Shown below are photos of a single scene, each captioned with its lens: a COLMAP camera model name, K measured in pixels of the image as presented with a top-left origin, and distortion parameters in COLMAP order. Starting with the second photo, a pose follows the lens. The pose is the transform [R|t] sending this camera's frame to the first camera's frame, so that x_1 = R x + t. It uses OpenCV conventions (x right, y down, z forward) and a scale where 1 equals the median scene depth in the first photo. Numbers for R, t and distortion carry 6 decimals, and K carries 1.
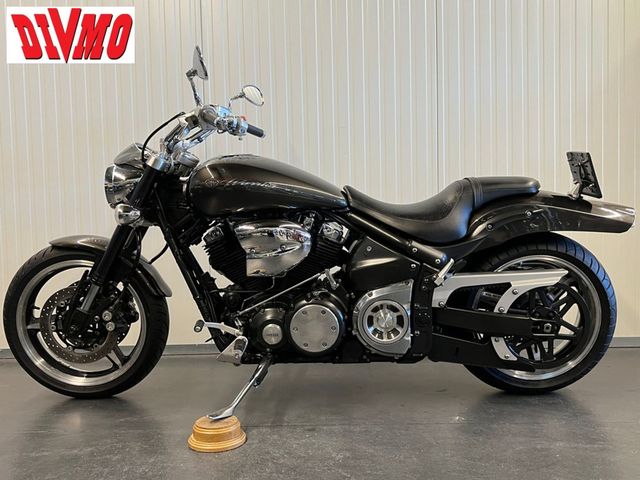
lens RADIAL K [[594.2, 0, 321.5], [0, 594.2, 238.9], [0, 0, 1]] dist [0.063097, 0.000000]
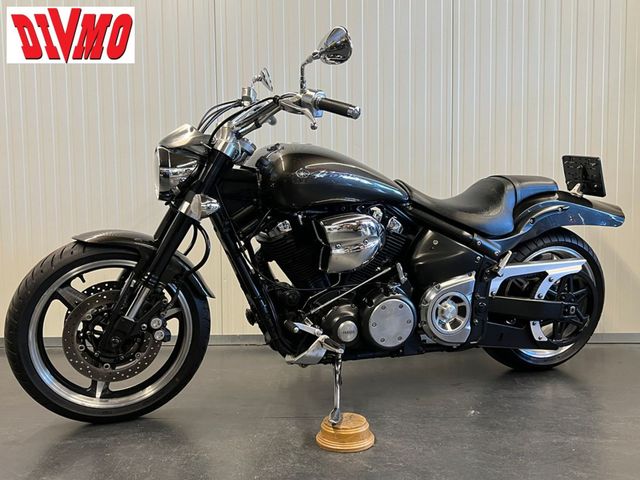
lens RADIAL K [[621.9, 0, 320.2], [0, 621.9, 240.7], [0, 0, 1]] dist [0.037737, 0.000000]
pose [[0.927009, -0.007772, 0.374959, -0.501053], [0.005219, 0.999956, 0.007824, 0.004804], [-0.375003, -0.005296, 0.927009, 0.083305]]
